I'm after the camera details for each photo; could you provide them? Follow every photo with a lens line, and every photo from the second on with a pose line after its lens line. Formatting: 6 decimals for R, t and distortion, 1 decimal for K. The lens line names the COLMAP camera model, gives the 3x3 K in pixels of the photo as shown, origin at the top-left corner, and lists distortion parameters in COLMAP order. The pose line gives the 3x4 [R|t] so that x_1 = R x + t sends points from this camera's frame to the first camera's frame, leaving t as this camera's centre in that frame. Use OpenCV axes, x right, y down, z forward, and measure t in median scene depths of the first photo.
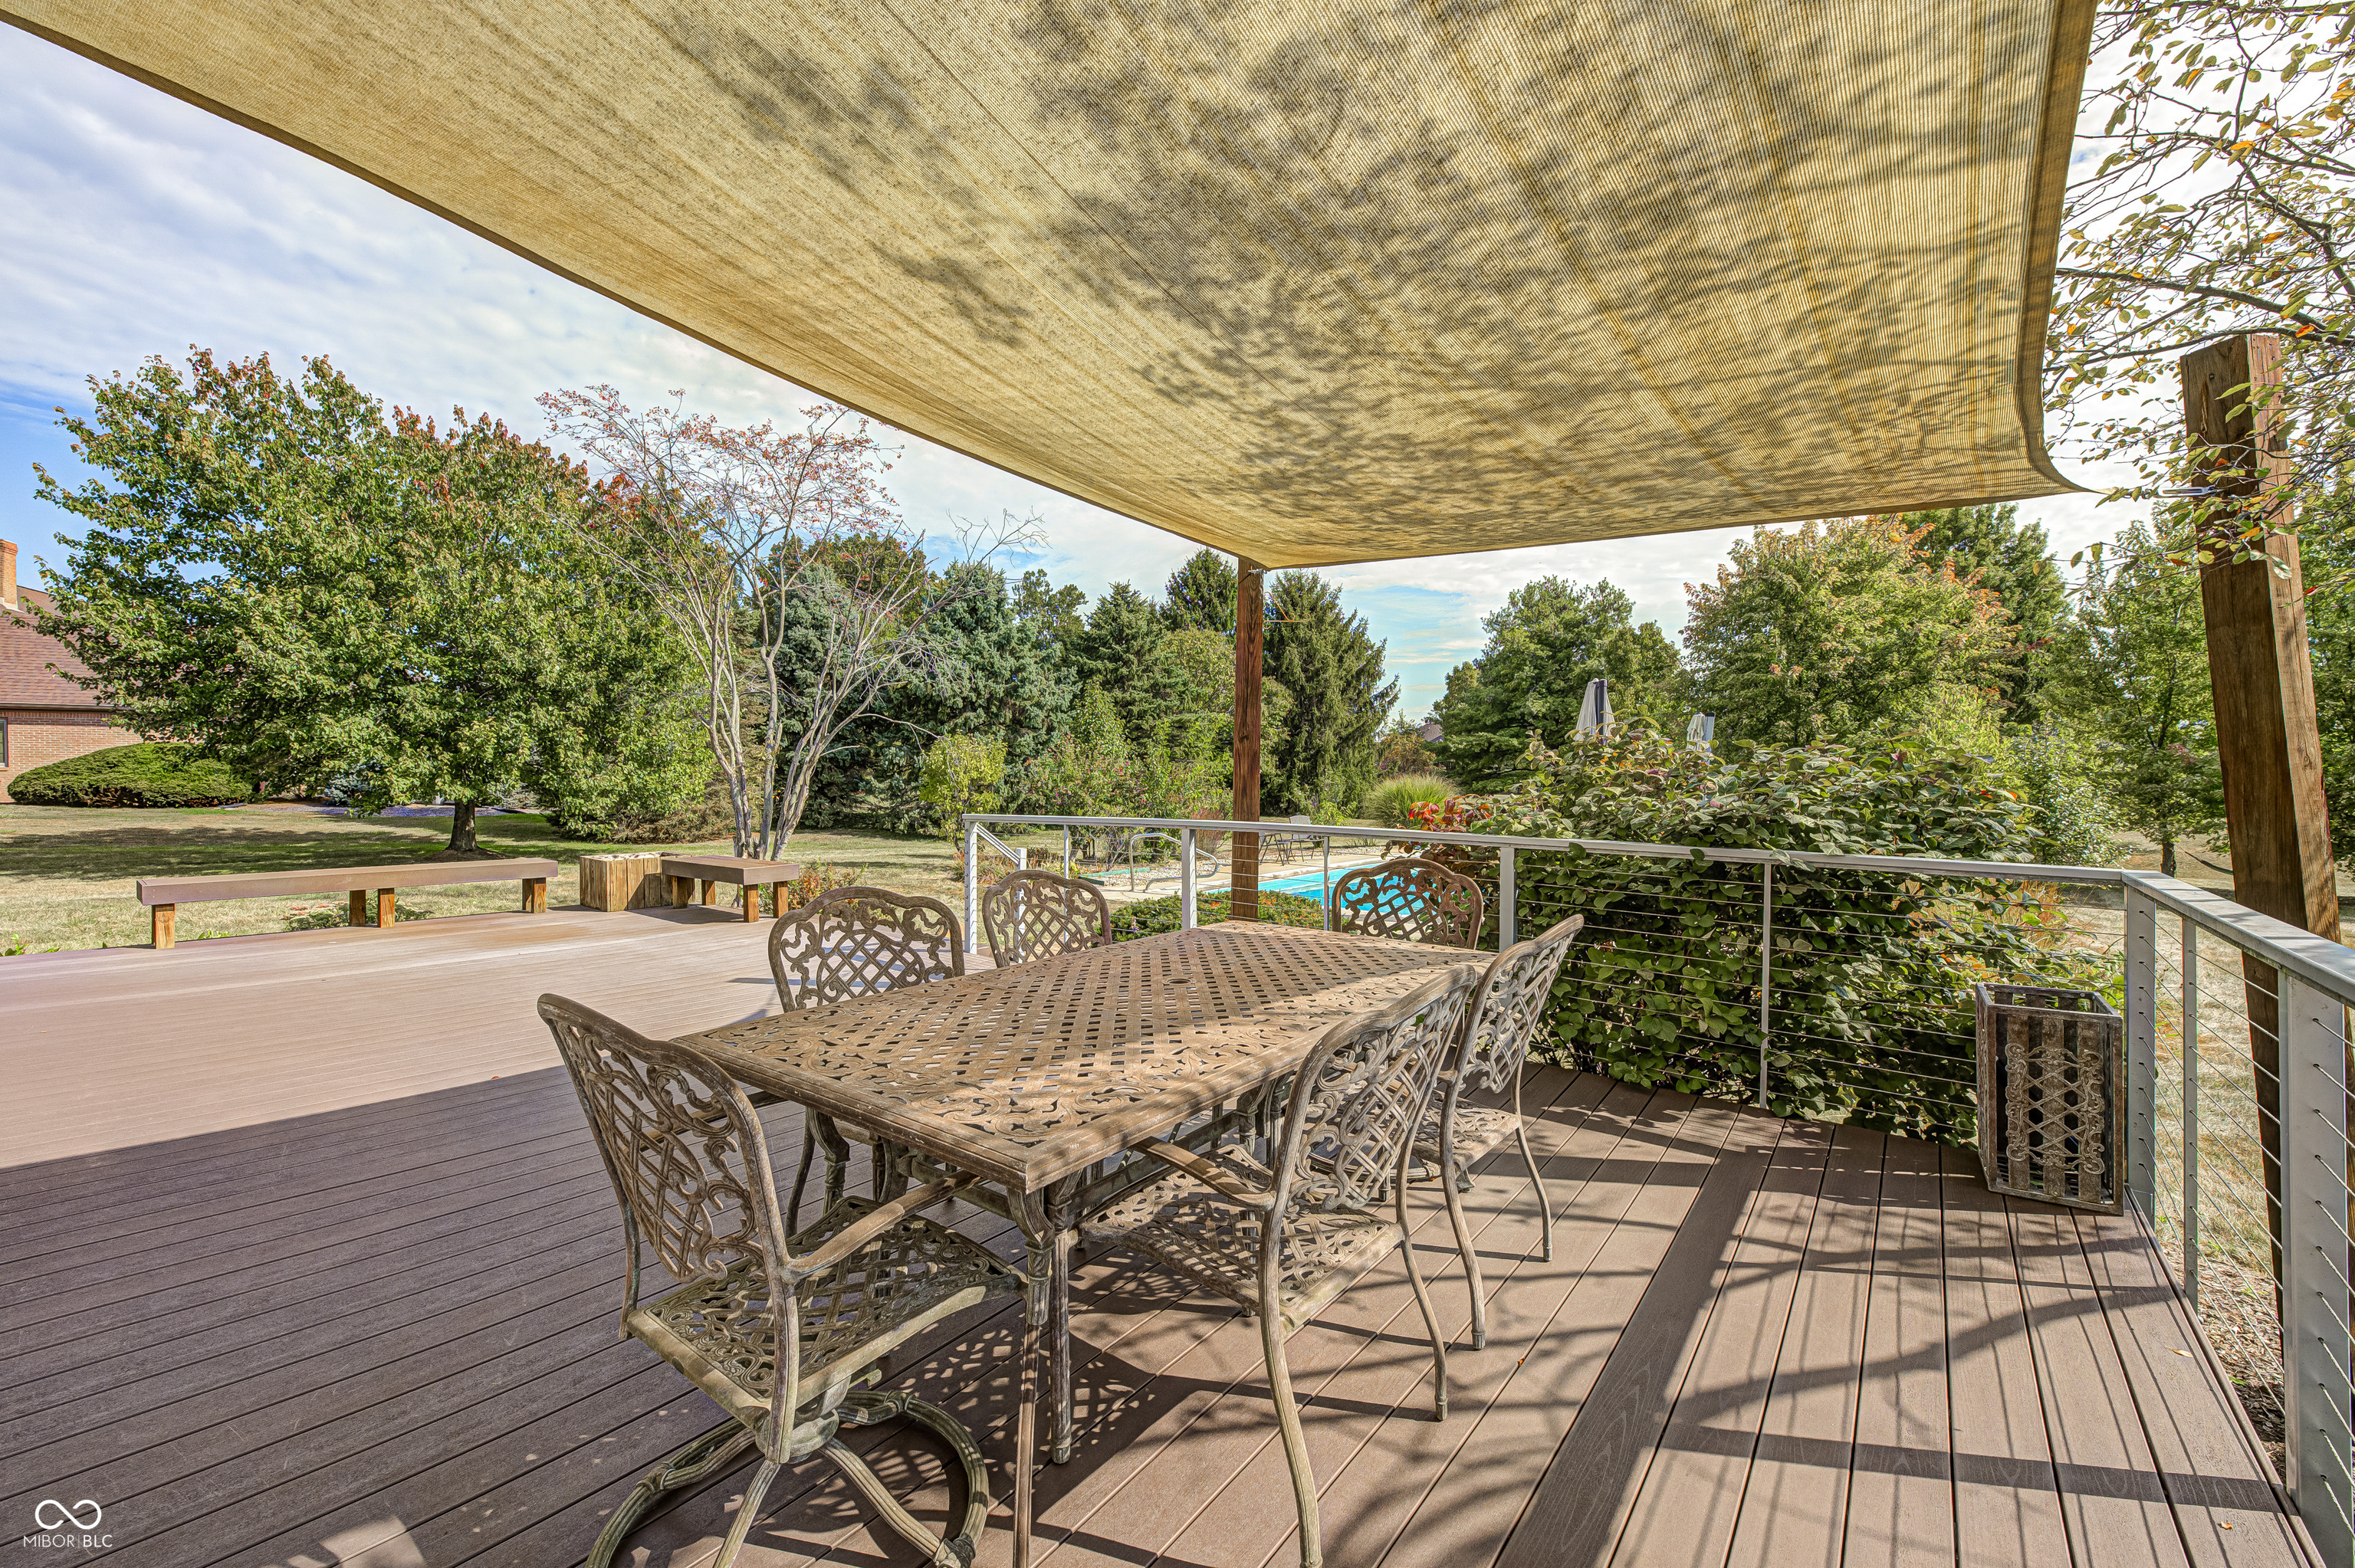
lens RADIAL K [[926.5, 0, 1176.4], [0, 926.5, 787.8], [0, 0, 1]] dist [-0.004986, 0.001913]
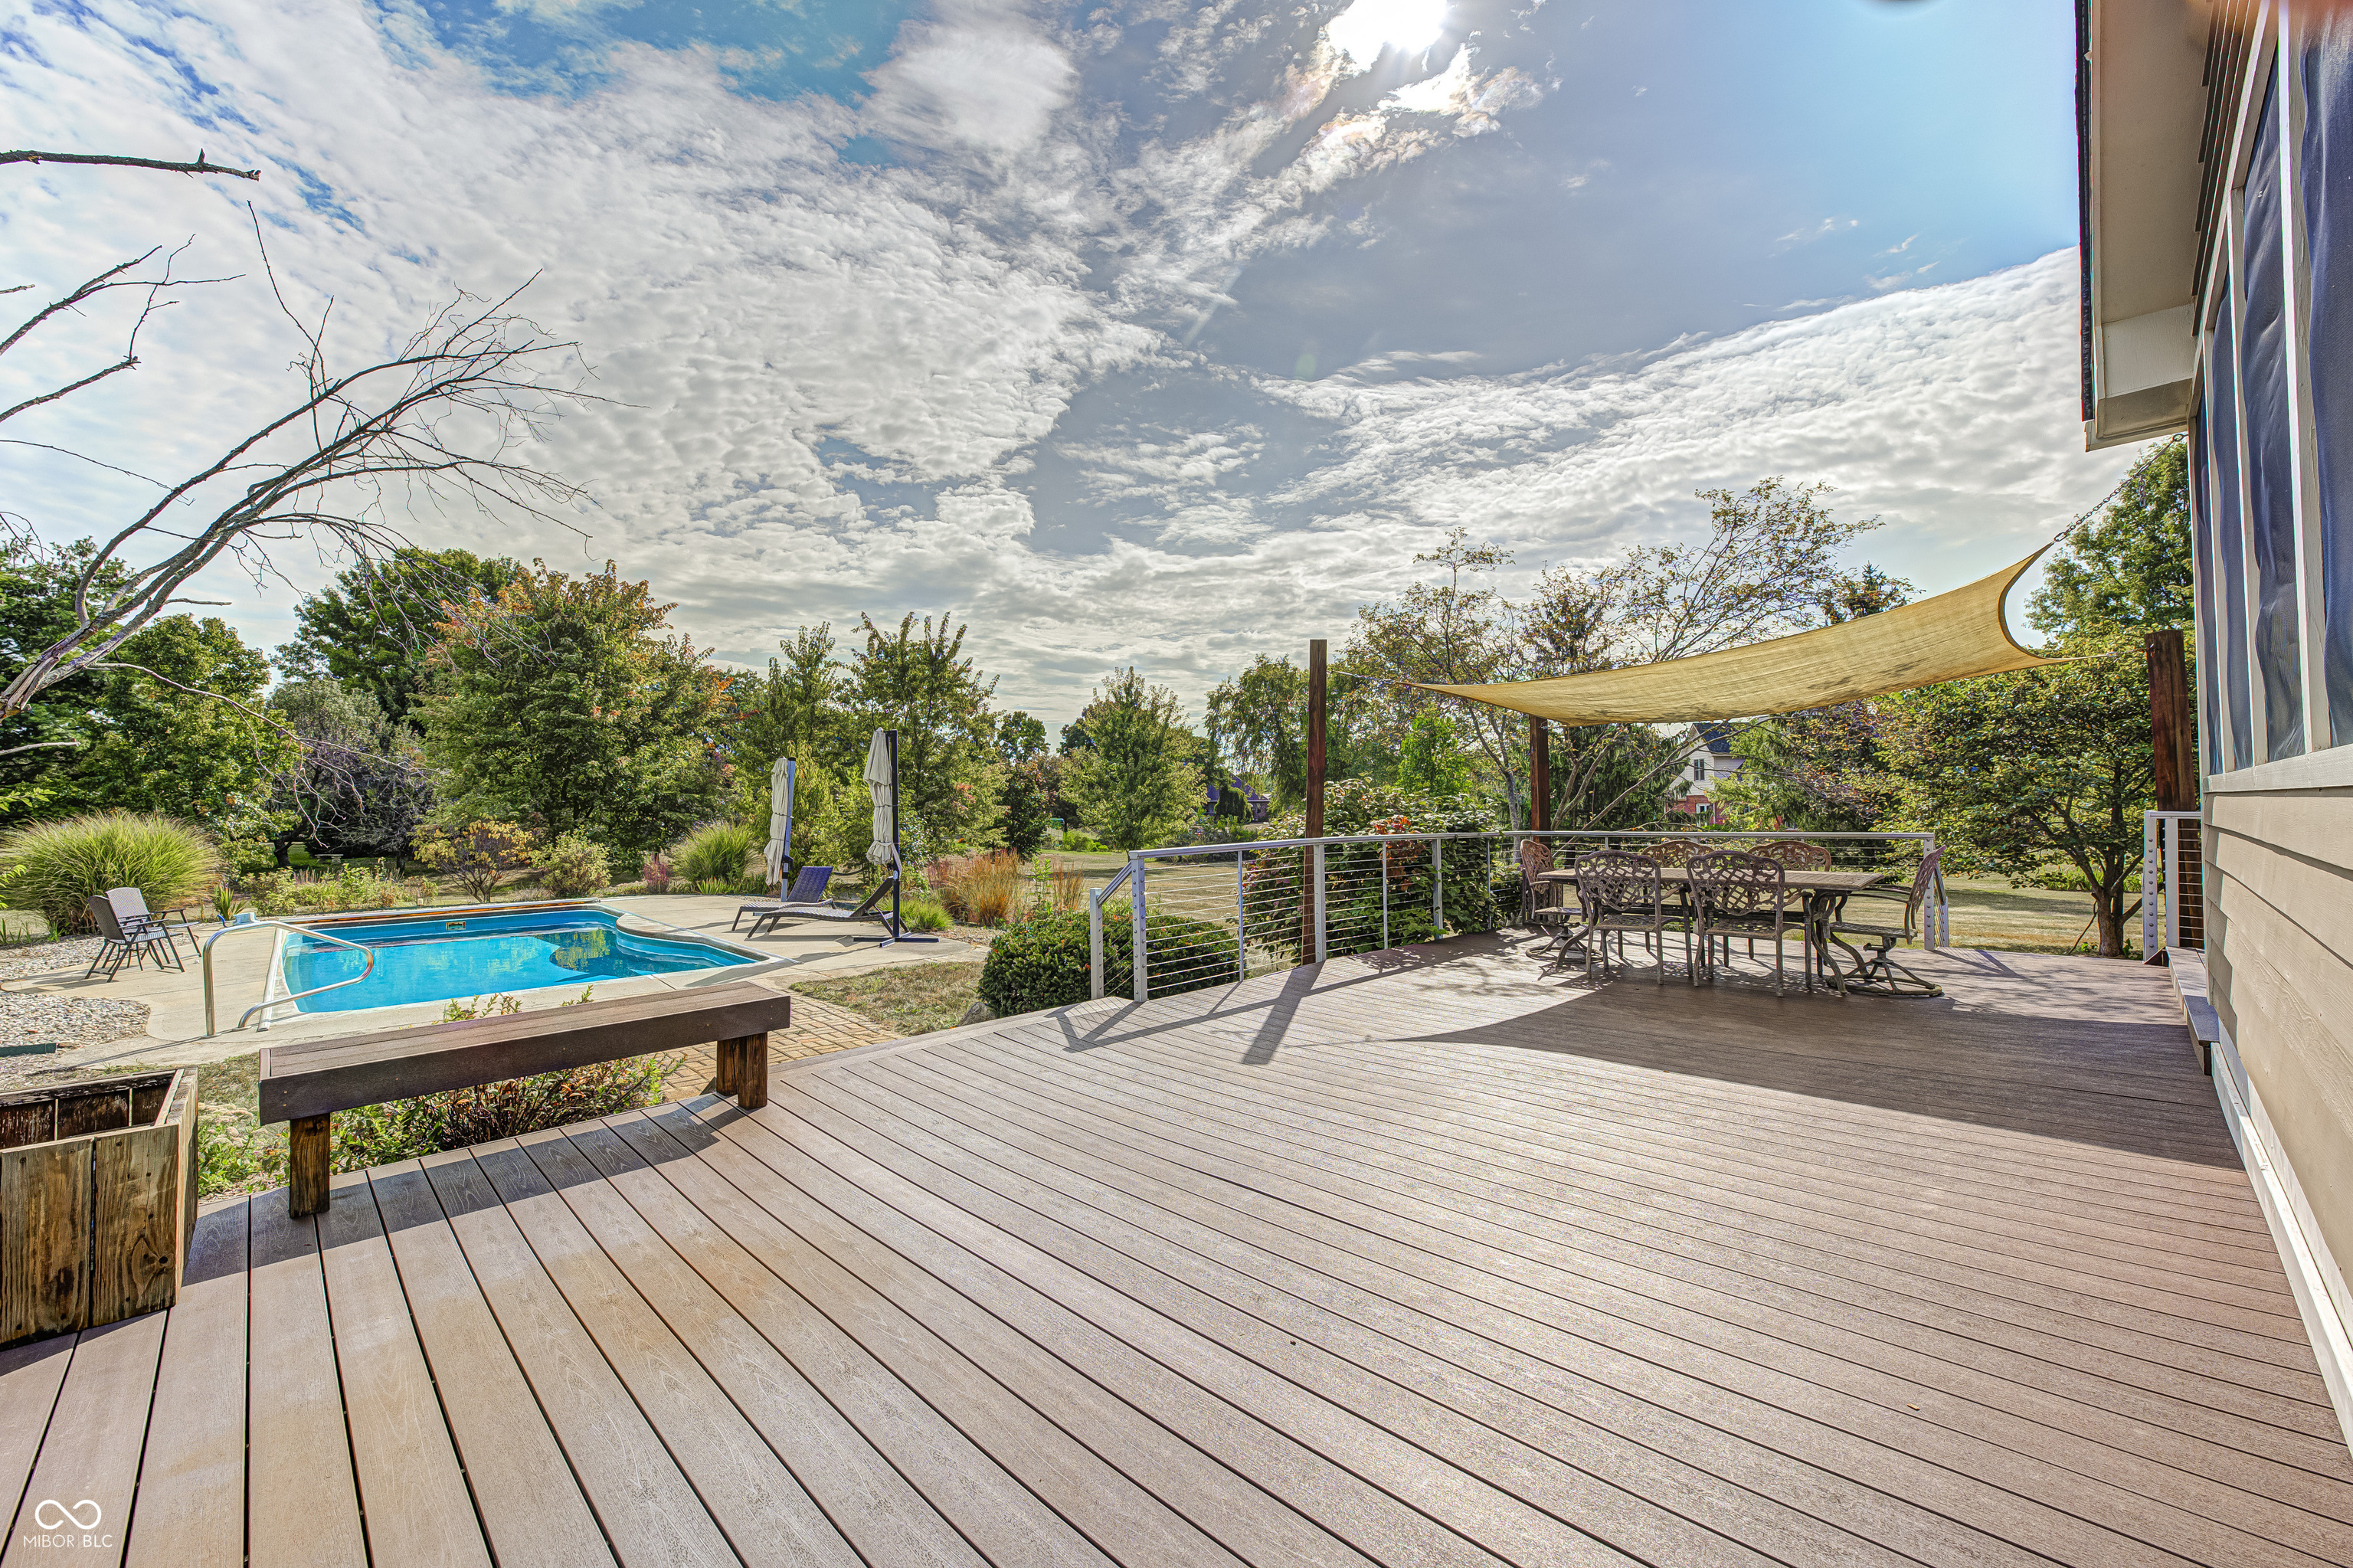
lens RADIAL K [[925.9, 0, 1178.2], [0, 925.9, 787.4], [0, 0, 1]] dist [-0.004986, 0.001913]
pose [[0.092689, 0.018866, 0.995516, -1.814657], [0.024532, 0.999474, -0.021225, -0.018840], [-0.995393, 0.026390, 0.092177, 1.374970]]
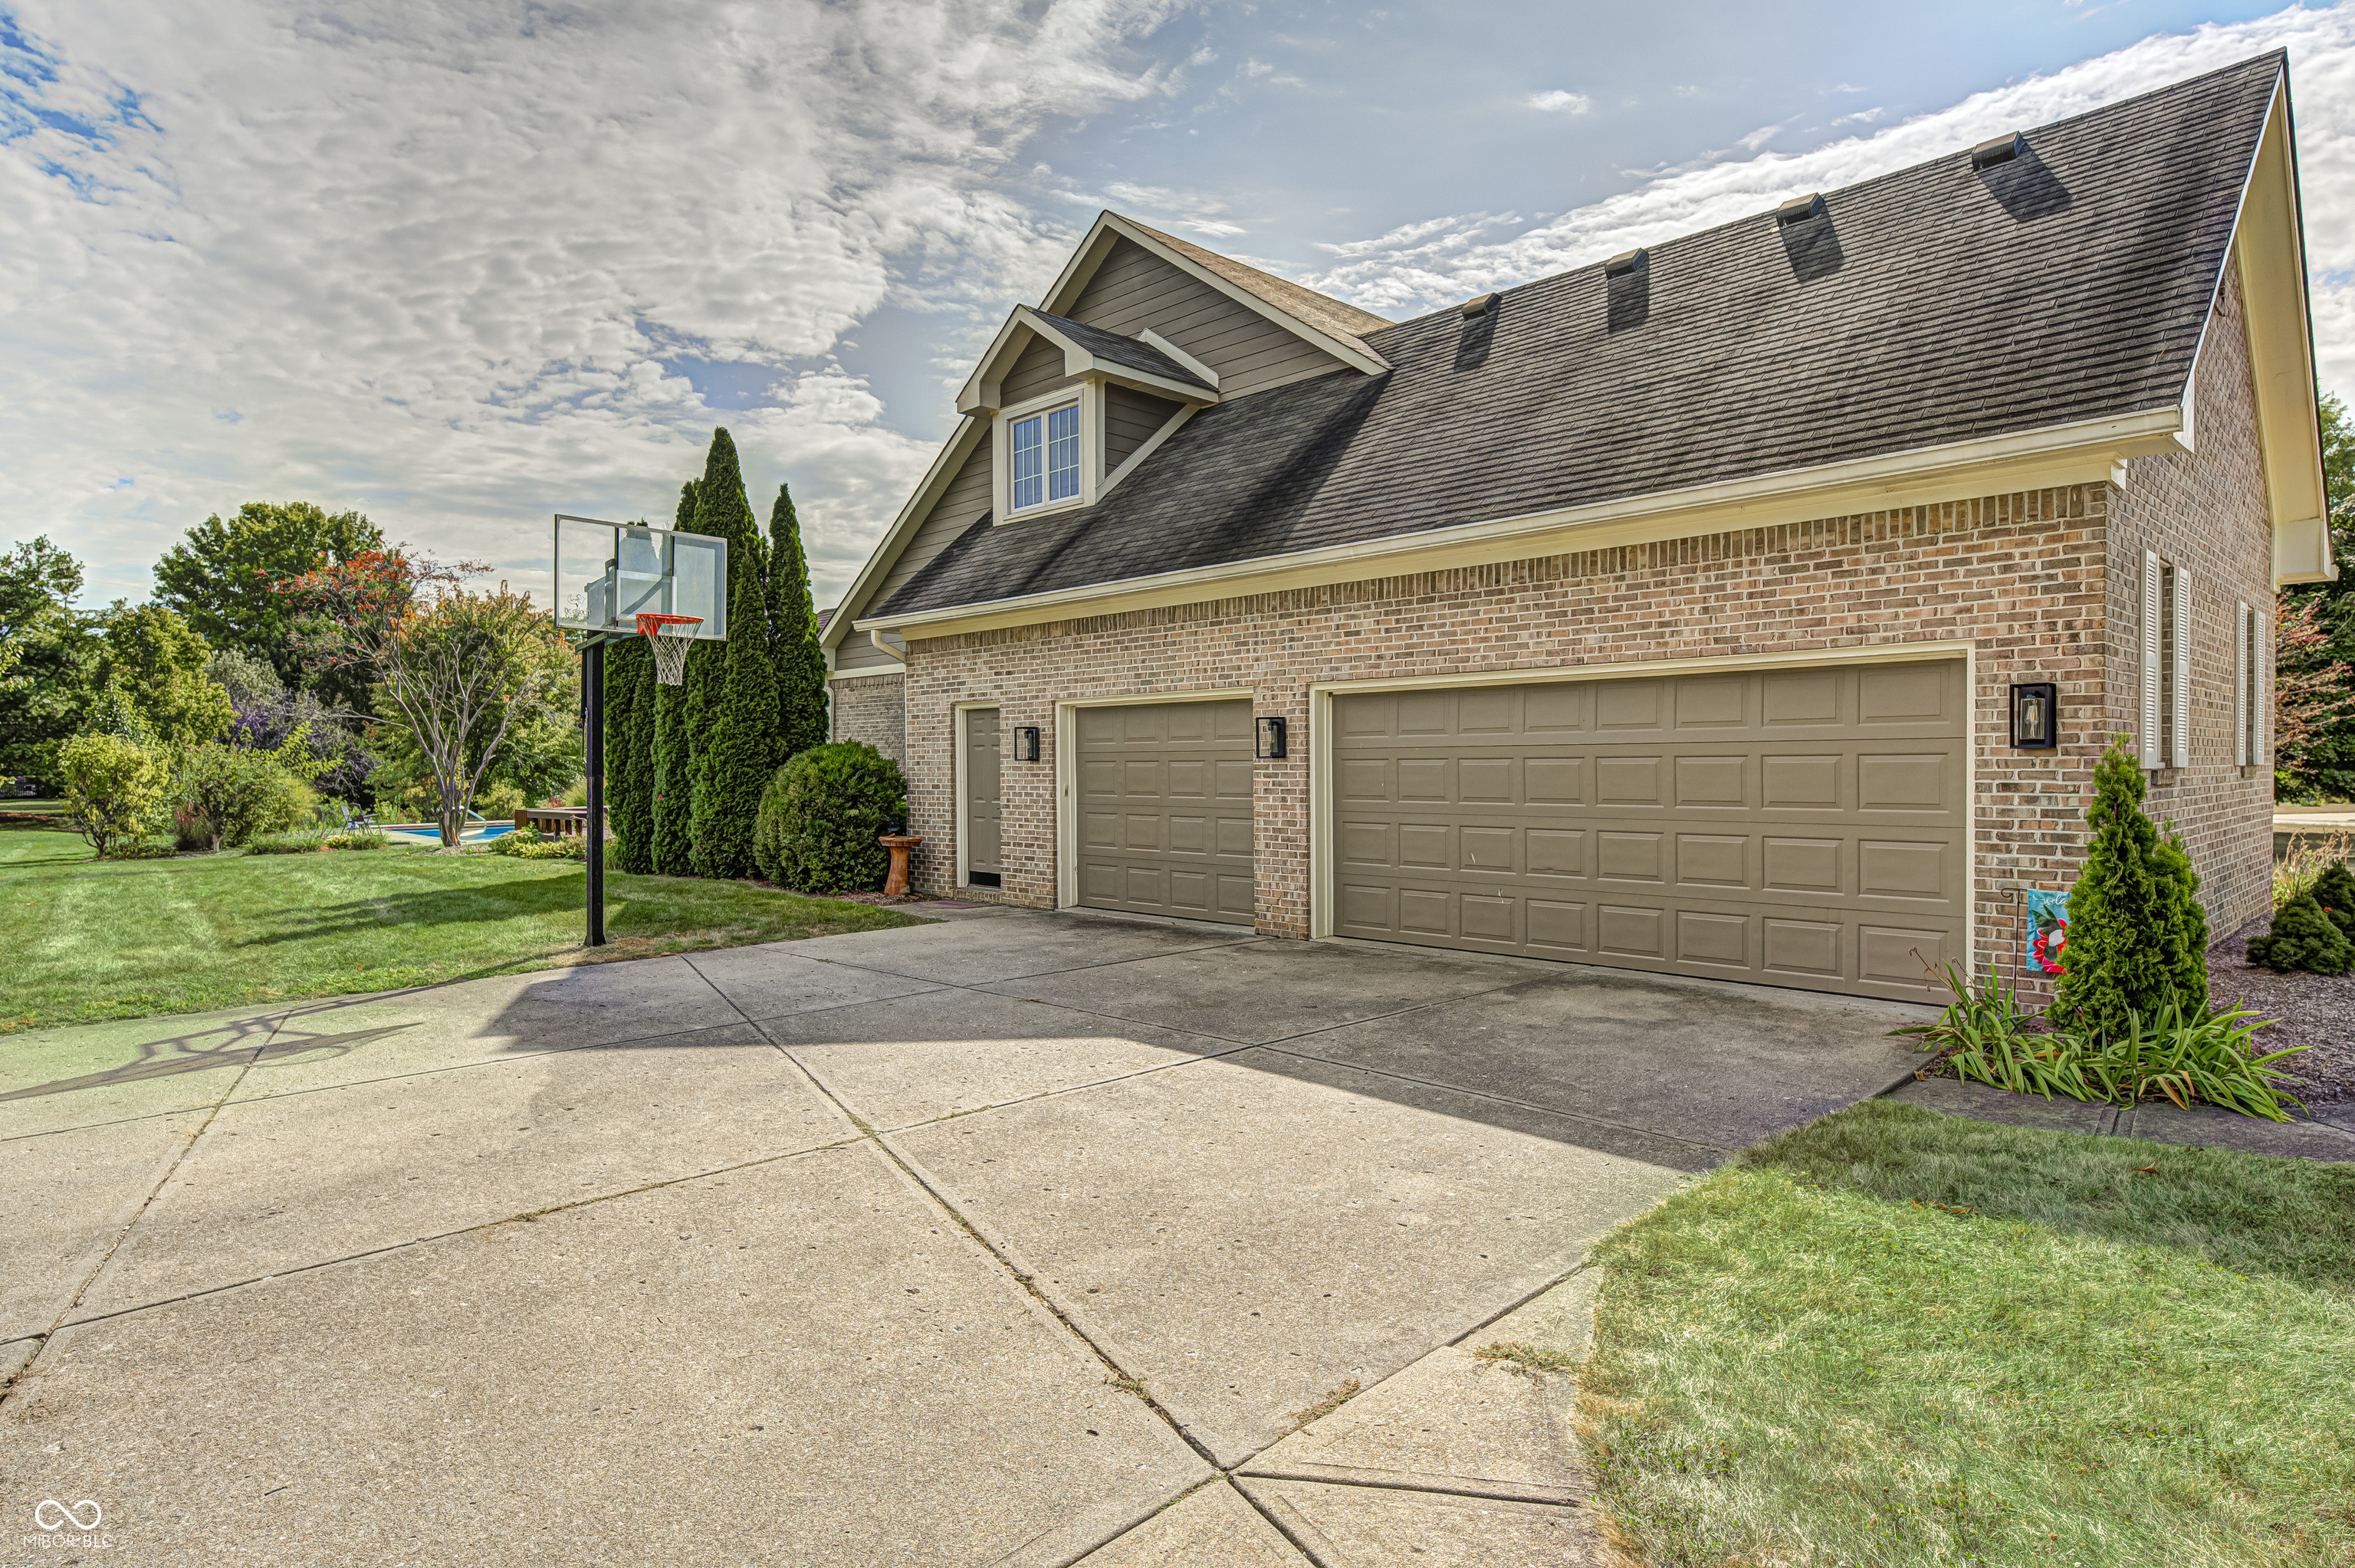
lens RADIAL K [[1249.3, 0, 1167.3], [0, 1249.3, 766.2], [0, 0, 1]] dist [-0.001502, 0.000467]
pose [[0.075574, -0.016592, 0.997002, -6.904432], [0.021550, 0.999655, 0.015003, -0.149060], [-0.996907, 0.020351, 0.075905, -1.092613]]
